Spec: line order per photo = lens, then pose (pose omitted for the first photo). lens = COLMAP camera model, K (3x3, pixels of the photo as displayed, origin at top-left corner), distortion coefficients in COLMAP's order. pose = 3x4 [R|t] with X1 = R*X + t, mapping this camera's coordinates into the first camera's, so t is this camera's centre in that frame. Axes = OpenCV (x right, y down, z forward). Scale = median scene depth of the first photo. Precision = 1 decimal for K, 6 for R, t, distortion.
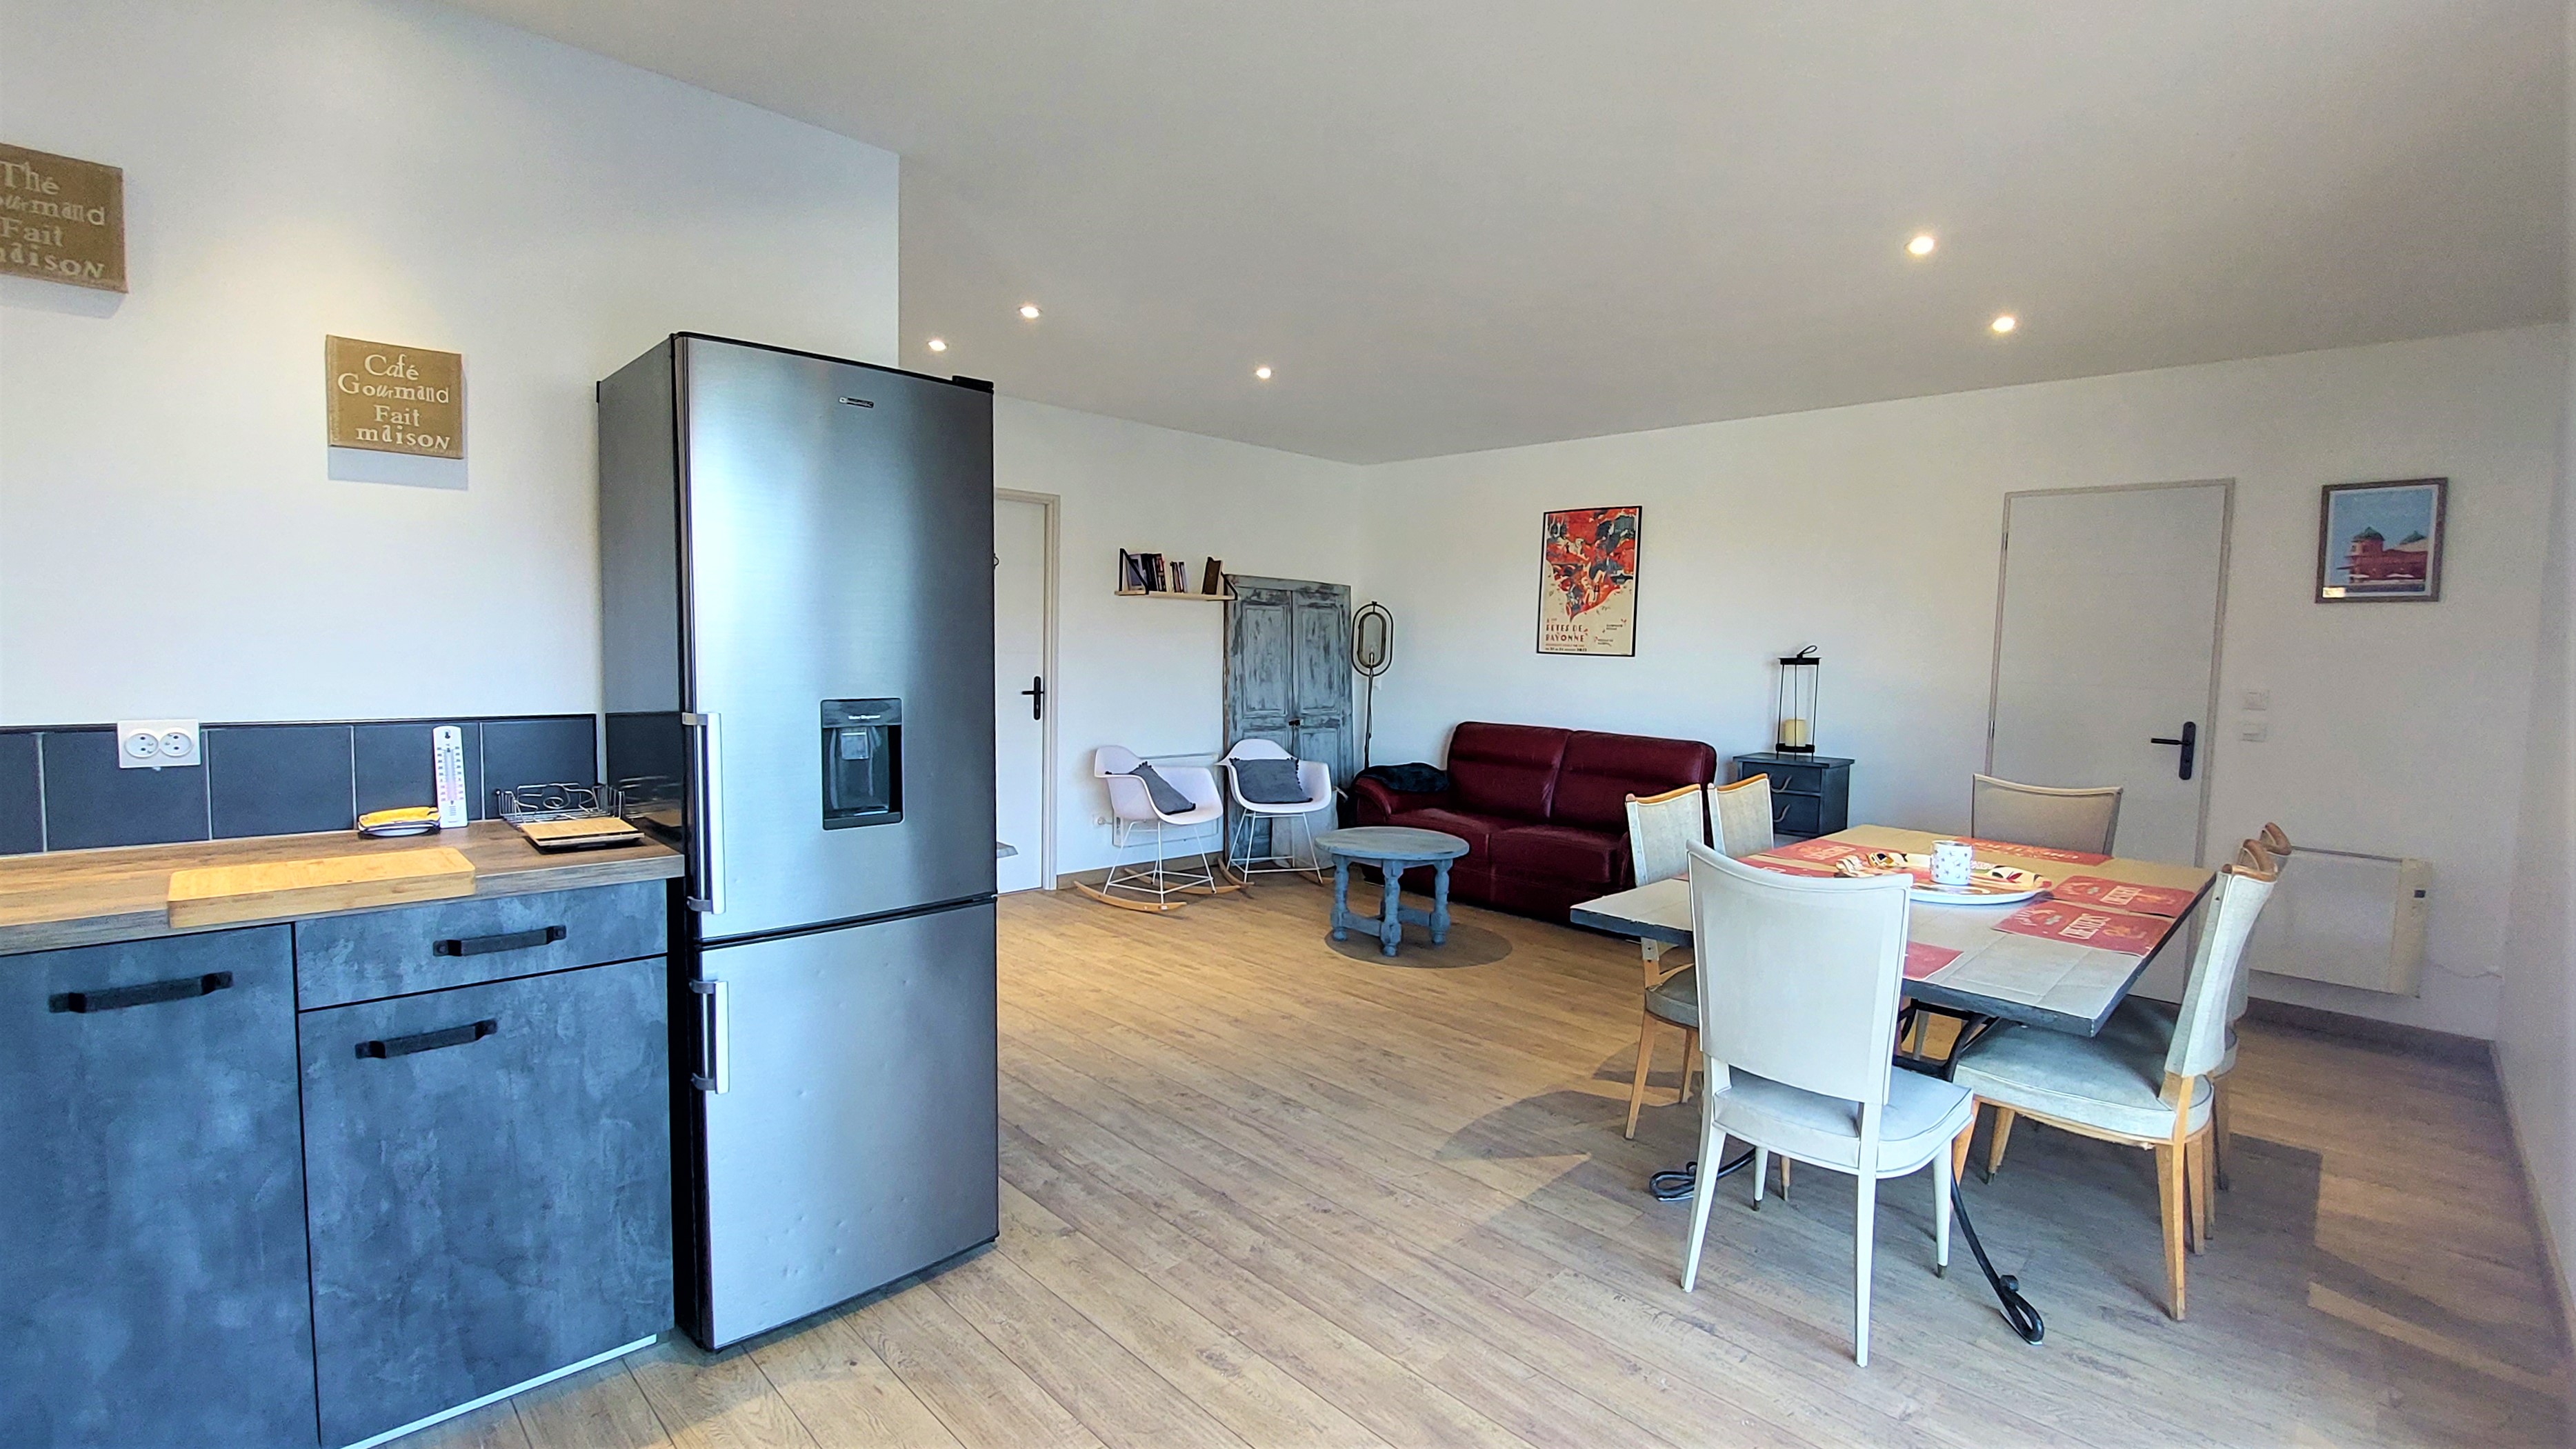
lens RADIAL K [[1108.5, 0, 1304.1], [0, 1108.5, 721.8], [0, 0, 1]] dist [-0.032794, 0.000032]
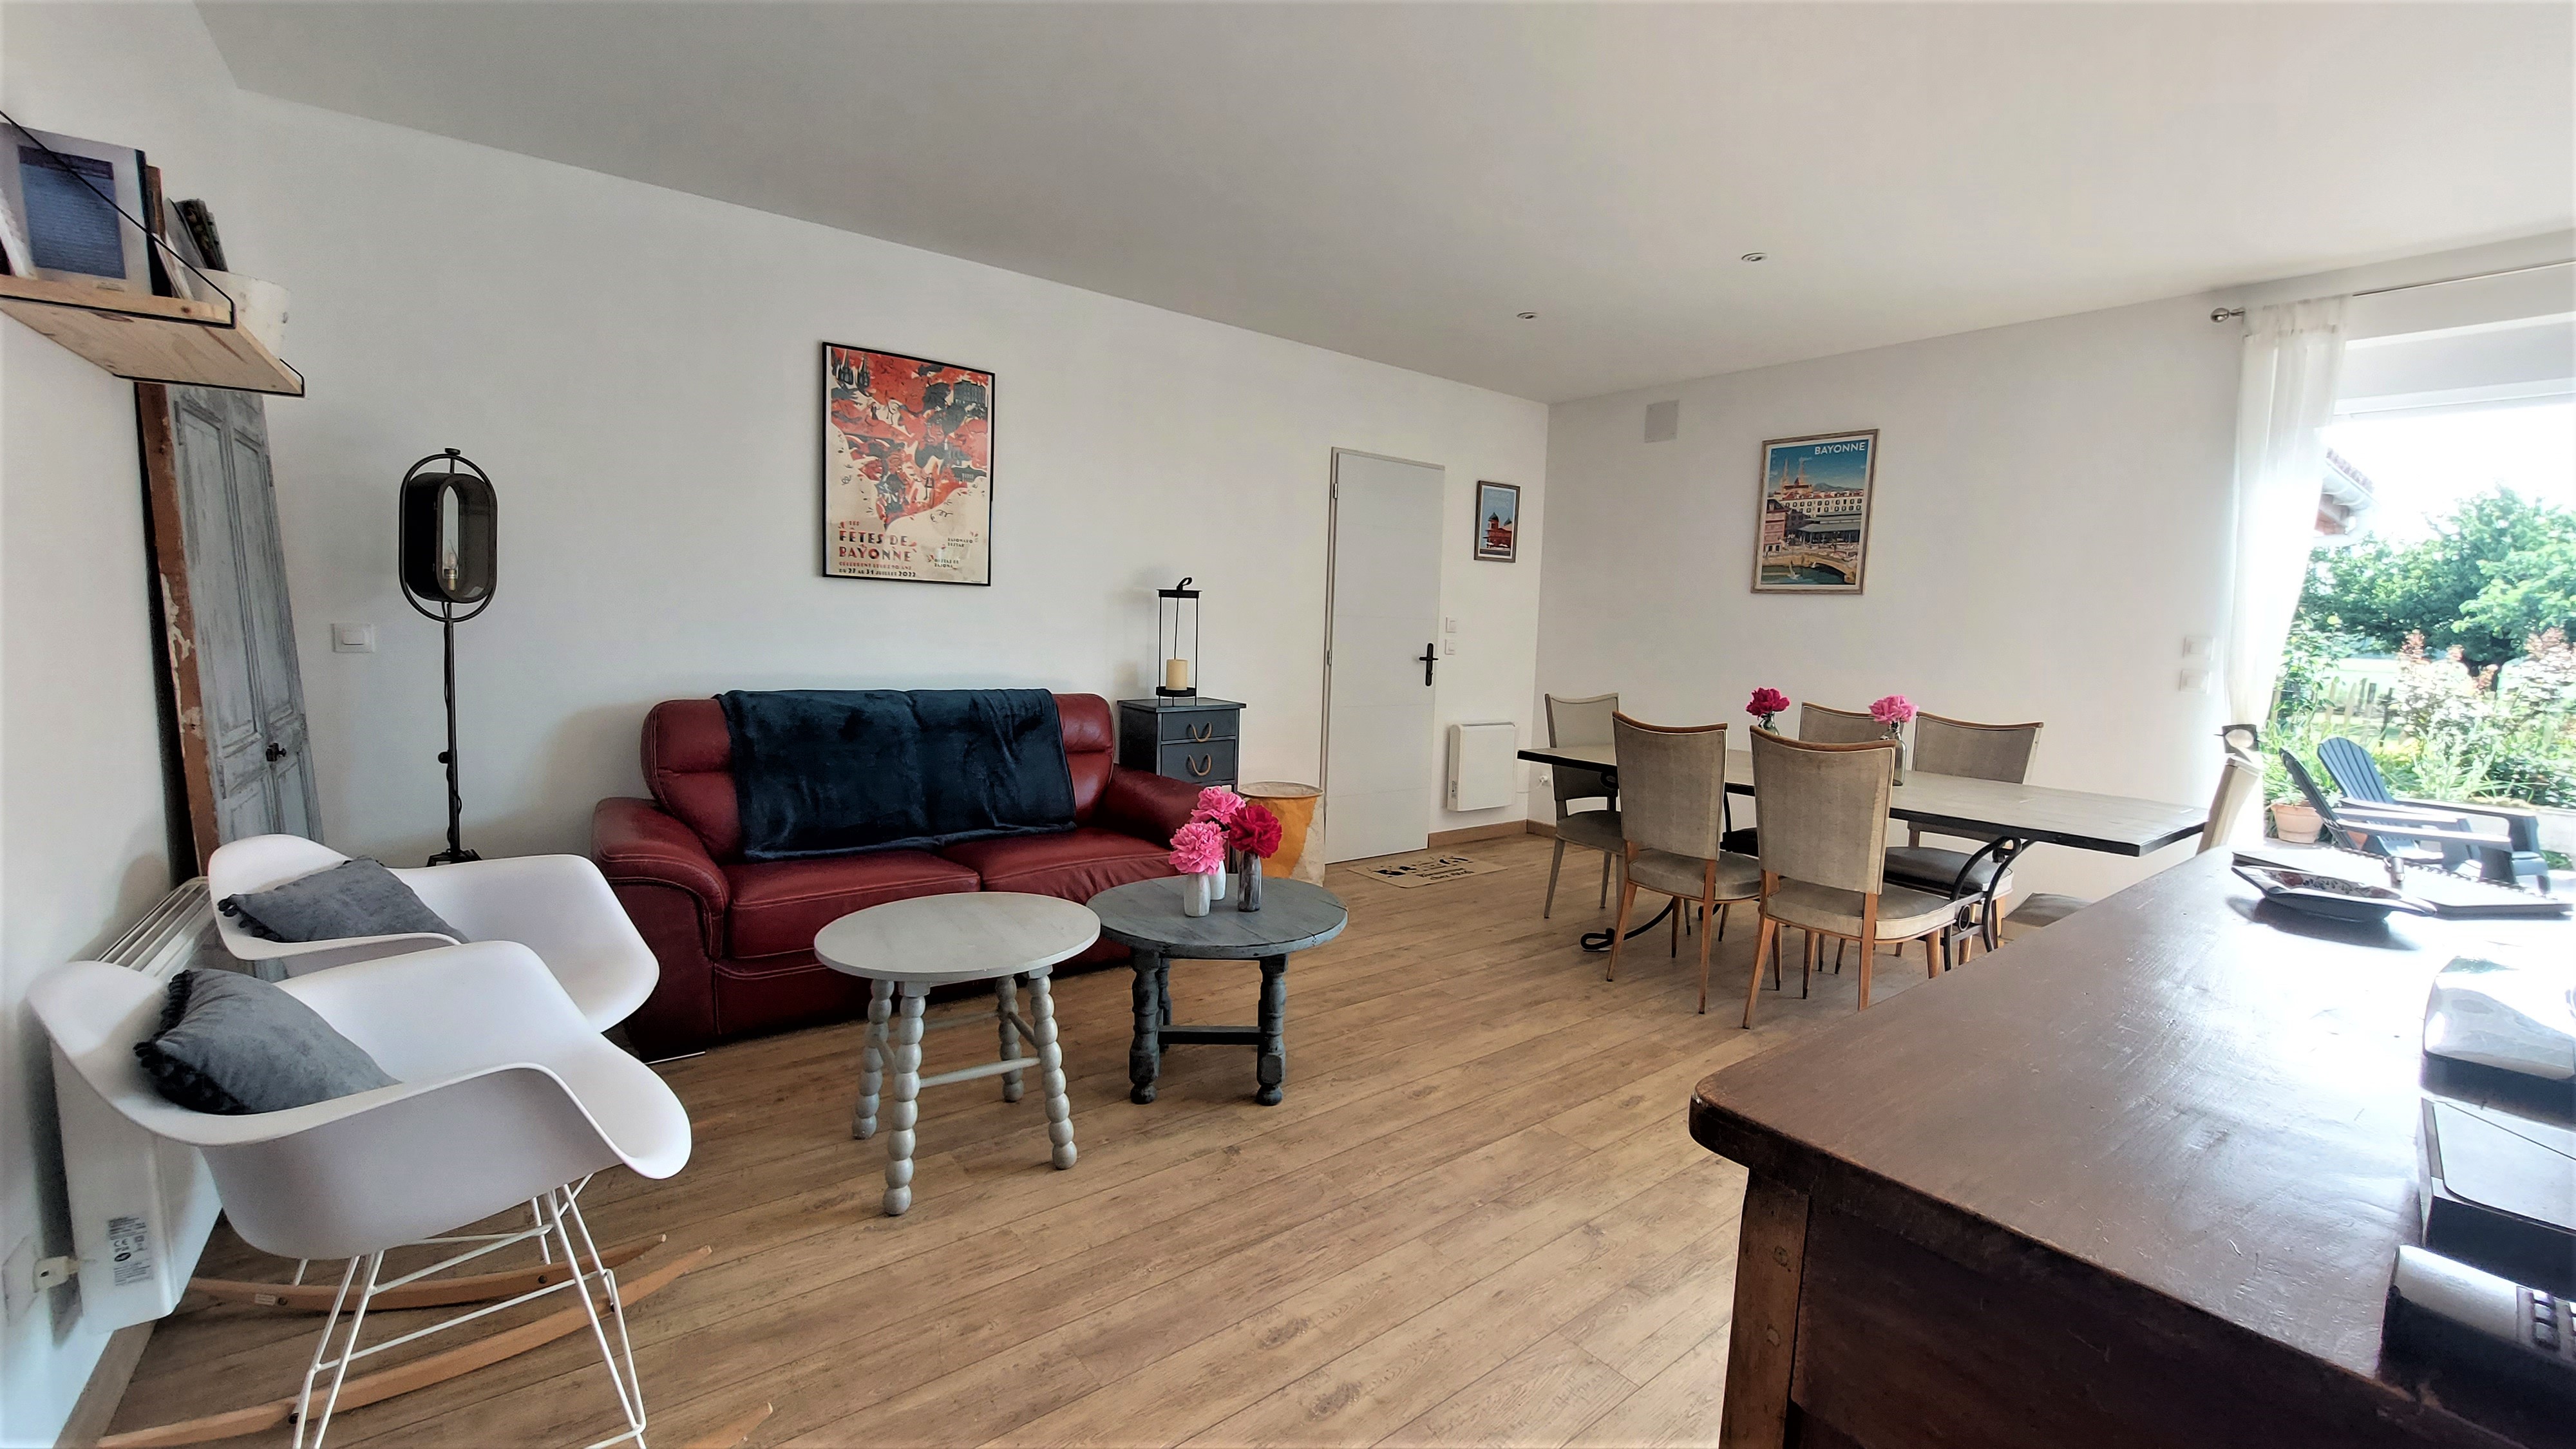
lens RADIAL K [[1036.7, 0, 1306.3], [0, 1036.7, 727.6], [0, 0, 1]] dist [-0.015355, 0.000301]
pose [[0.112545, -0.124677, 0.985794, -0.353968], [0.035776, 0.991962, 0.121373, -0.042252], [-0.993002, 0.021608, 0.116101, 0.720830]]
